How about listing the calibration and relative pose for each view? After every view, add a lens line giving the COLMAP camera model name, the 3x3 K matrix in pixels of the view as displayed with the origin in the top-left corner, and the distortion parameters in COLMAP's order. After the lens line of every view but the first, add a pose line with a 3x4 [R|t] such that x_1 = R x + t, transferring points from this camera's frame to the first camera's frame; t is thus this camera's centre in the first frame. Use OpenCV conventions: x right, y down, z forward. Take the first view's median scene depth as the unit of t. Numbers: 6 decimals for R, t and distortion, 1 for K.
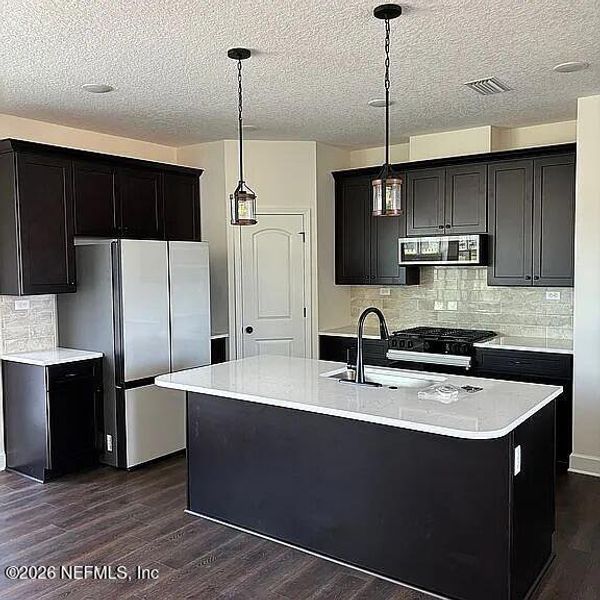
lens RADIAL K [[599.9, 0, 297.0], [0, 599.9, 298.0], [0, 0, 1]] dist [0.026847, 0.000000]
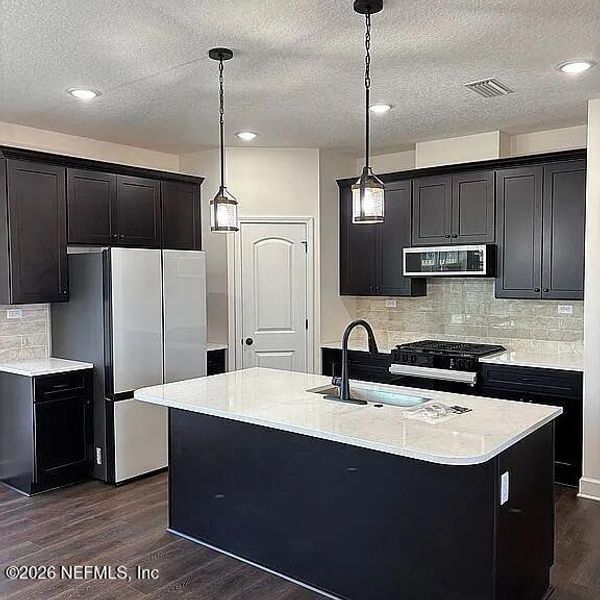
lens RADIAL K [[599.9, 0, 297.4], [0, 599.9, 302.6], [0, 0, 1]] dist [0.026847, 0.000000]
pose [[0.999032, 0.008388, -0.043189, 0.053165], [-0.008858, 0.999903, -0.010705, -0.000706], [0.043095, 0.011078, 0.999010, 0.038811]]
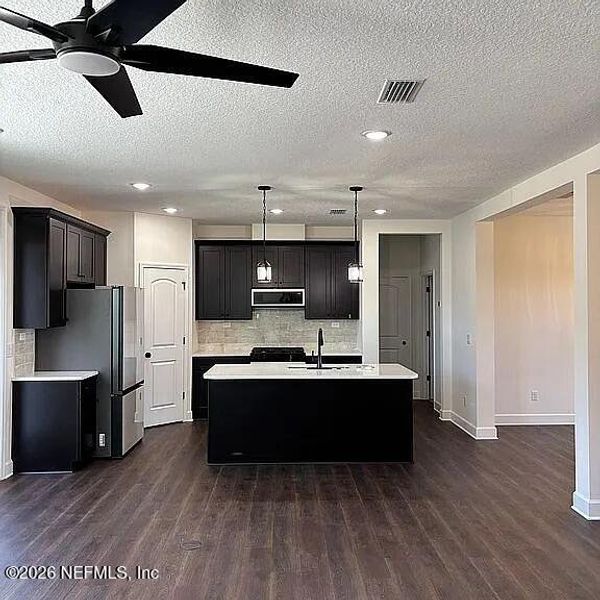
lens RADIAL K [[599.9, 0, 296.8], [0, 599.9, 294.6], [0, 0, 1]] dist [0.026847, 0.000000]
pose [[0.787900, 0.020056, 0.615477, -0.851585], [0.027921, 0.997278, -0.068240, 0.027688], [-0.615170, 0.070951, 0.785195, -0.339216]]
